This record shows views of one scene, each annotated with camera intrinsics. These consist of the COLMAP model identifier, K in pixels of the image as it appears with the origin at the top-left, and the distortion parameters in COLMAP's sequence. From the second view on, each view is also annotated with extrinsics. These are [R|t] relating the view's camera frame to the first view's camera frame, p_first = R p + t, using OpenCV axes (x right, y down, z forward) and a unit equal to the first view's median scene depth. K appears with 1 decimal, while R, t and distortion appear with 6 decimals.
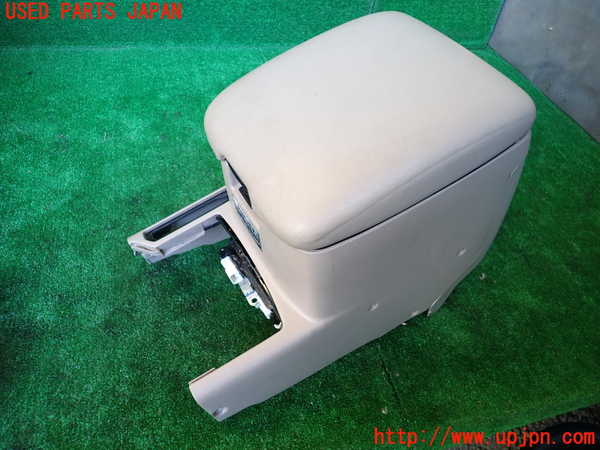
lens RADIAL K [[441.9, 0, 299.2], [0, 441.9, 223.8], [0, 0, 1]] dist [0.013121, -0.010994]
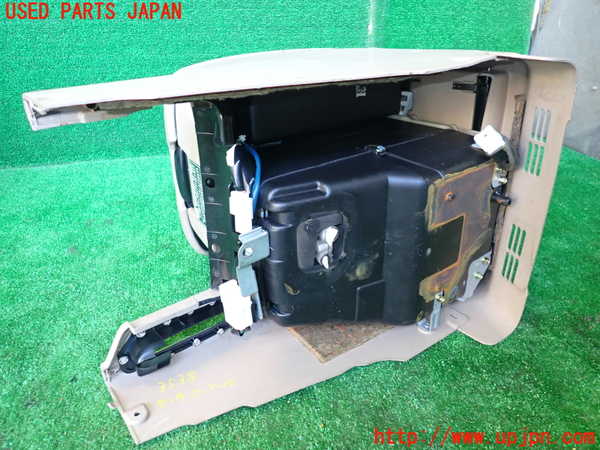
lens RADIAL K [[441.9, 0, 300.0], [0, 441.9, 227.0], [0, 0, 1]] dist [0.013121, -0.010994]
pose [[0.991826, -0.101670, -0.077100, 0.091214], [0.070990, 0.941771, -0.328675, 0.021929], [0.106027, 0.320515, 0.941291, 0.318047]]
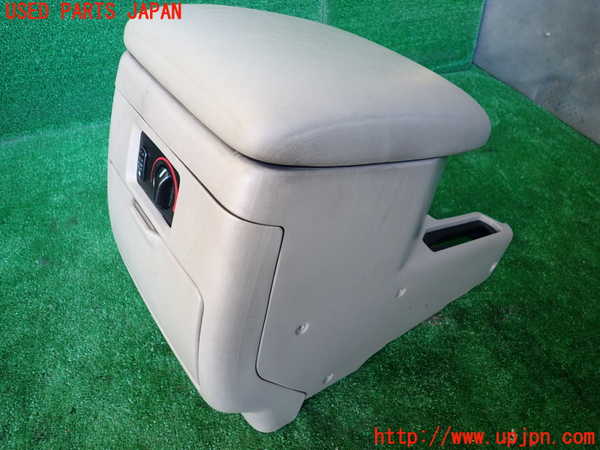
lens RADIAL K [[441.9, 0, 301.2], [0, 441.9, 224.0], [0, 0, 1]] dist [0.013121, -0.010994]
pose [[0.989659, -0.138639, -0.036802, 0.130654], [0.135963, 0.988425, -0.067312, -0.128339], [0.045708, 0.061612, 0.997053, 0.242756]]
